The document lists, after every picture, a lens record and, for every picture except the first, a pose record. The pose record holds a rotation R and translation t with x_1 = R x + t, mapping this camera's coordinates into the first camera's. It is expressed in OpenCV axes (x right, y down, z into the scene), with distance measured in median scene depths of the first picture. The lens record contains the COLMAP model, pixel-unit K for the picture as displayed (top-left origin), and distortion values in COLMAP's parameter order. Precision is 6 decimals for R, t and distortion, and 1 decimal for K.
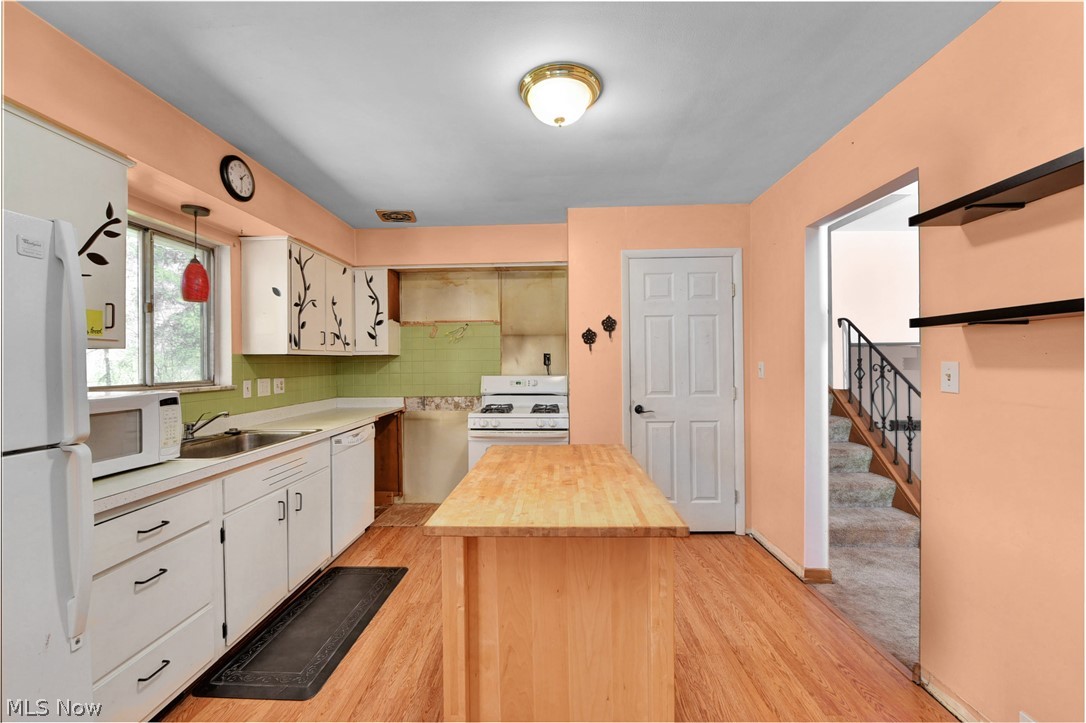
lens RADIAL K [[424.8, 0, 546.1], [0, 424.8, 362.0], [0, 0, 1]] dist [-0.010630, 0.000103]
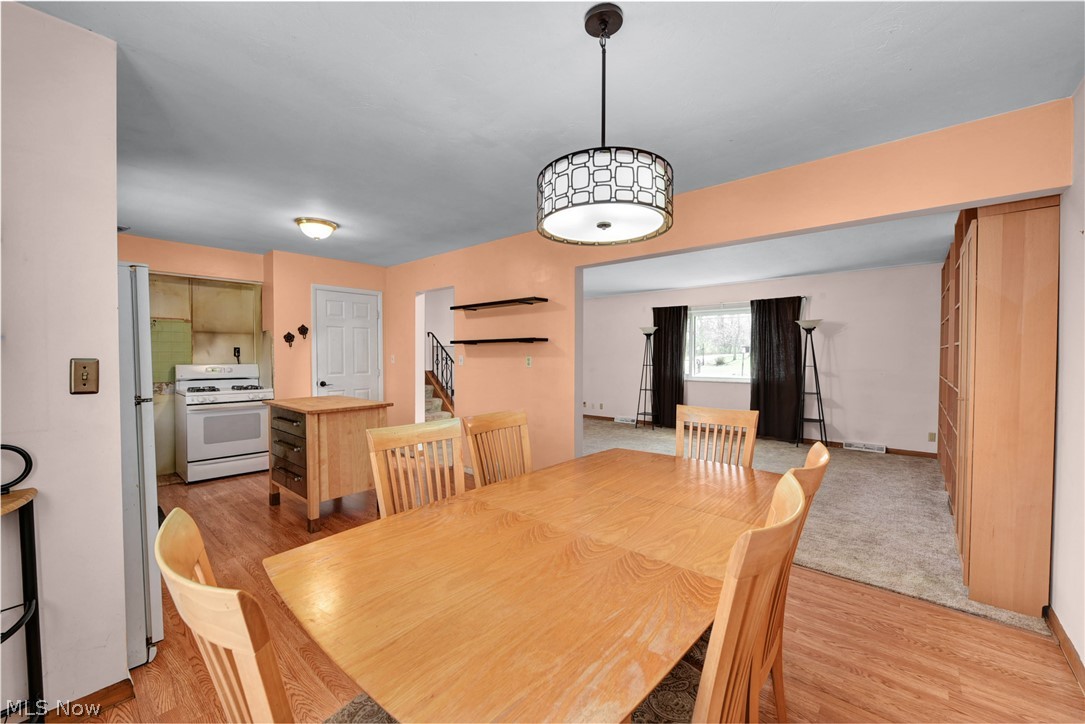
lens RADIAL K [[424.4, 0, 545.6], [0, 424.4, 362.5], [0, 0, 1]] dist [-0.010630, 0.000103]
pose [[0.632844, -0.003194, 0.774272, -0.445987], [-0.007533, 0.999919, 0.010282, 0.006429], [-0.774242, -0.012340, 0.632769, -0.611615]]
